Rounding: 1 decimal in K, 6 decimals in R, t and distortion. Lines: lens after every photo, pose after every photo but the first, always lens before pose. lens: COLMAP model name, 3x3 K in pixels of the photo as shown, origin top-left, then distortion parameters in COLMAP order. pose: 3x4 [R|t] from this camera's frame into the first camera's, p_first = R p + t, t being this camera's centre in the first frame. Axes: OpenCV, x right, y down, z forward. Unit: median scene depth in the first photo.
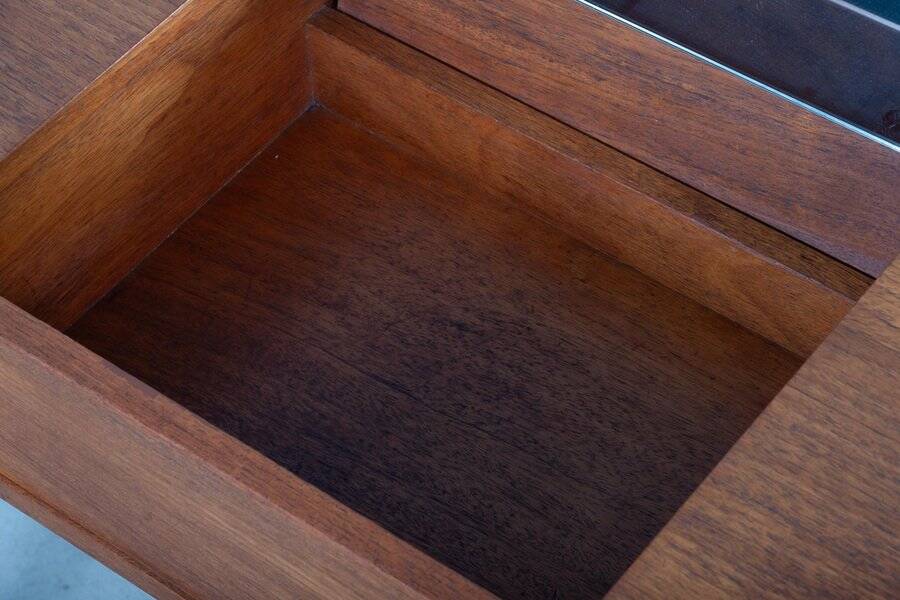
lens RADIAL K [[2473.8, 0, 450.0], [0, 2473.8, 300.0], [0, 0, 1]] dist [0.143701, 0.552968]
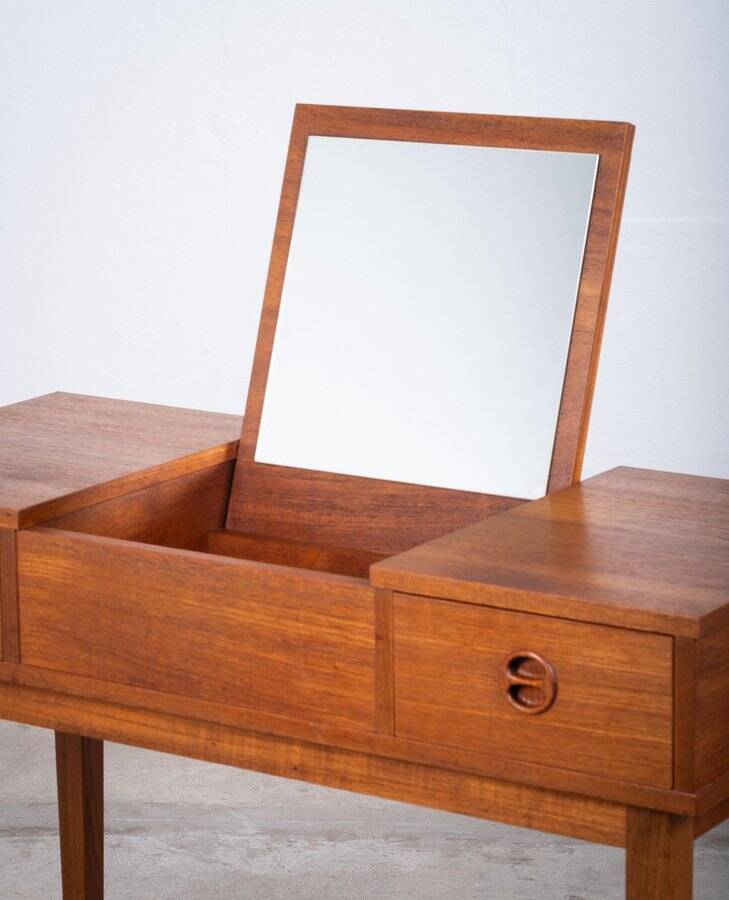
lens RADIAL K [[2915.5, 0, 364.5], [0, 2915.5, 450.0], [0, 0, 1]] dist [0.074036, 0.760649]
pose [[0.996265, 0.015097, 0.085022, -0.135104], [0.038714, 0.802013, -0.596050, 1.188301], [-0.077188, 0.597115, 0.798433, -0.791671]]
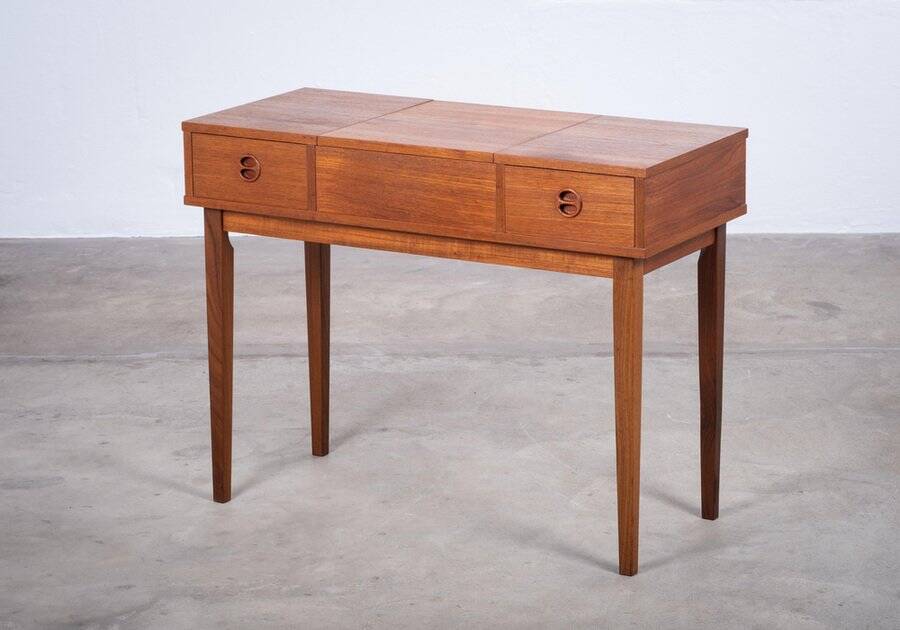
lens RADIAL K [[2714.1, 0, 450.0], [0, 2714.1, 315.0], [0, 0, 1]] dist [0.032459, -0.965244]
pose [[0.990240, -0.000057, 0.139373, -0.564704], [0.079942, 0.819379, -0.567650, 2.474872], [-0.114167, 0.573252, 0.811387, -2.201744]]
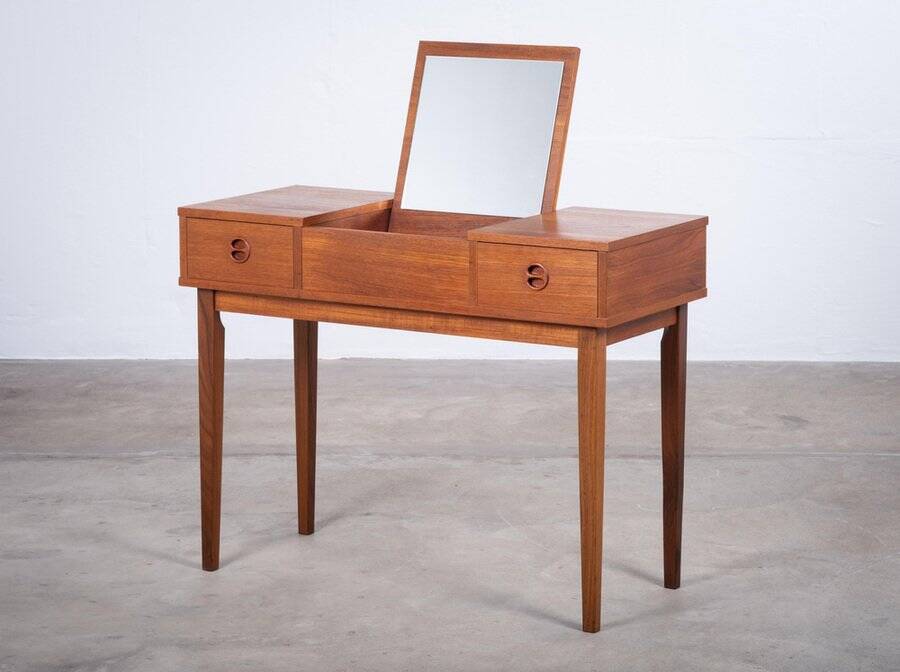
lens RADIAL K [[2646.2, 0, 450.0], [0, 2646.2, 336.0], [0, 0, 1]] dist [0.003101, -0.218047]
pose [[0.991114, 0.020028, 0.131496, -0.516211], [0.067326, 0.777070, -0.625803, 2.734200], [-0.114715, 0.629095, 0.768817, -2.193220]]
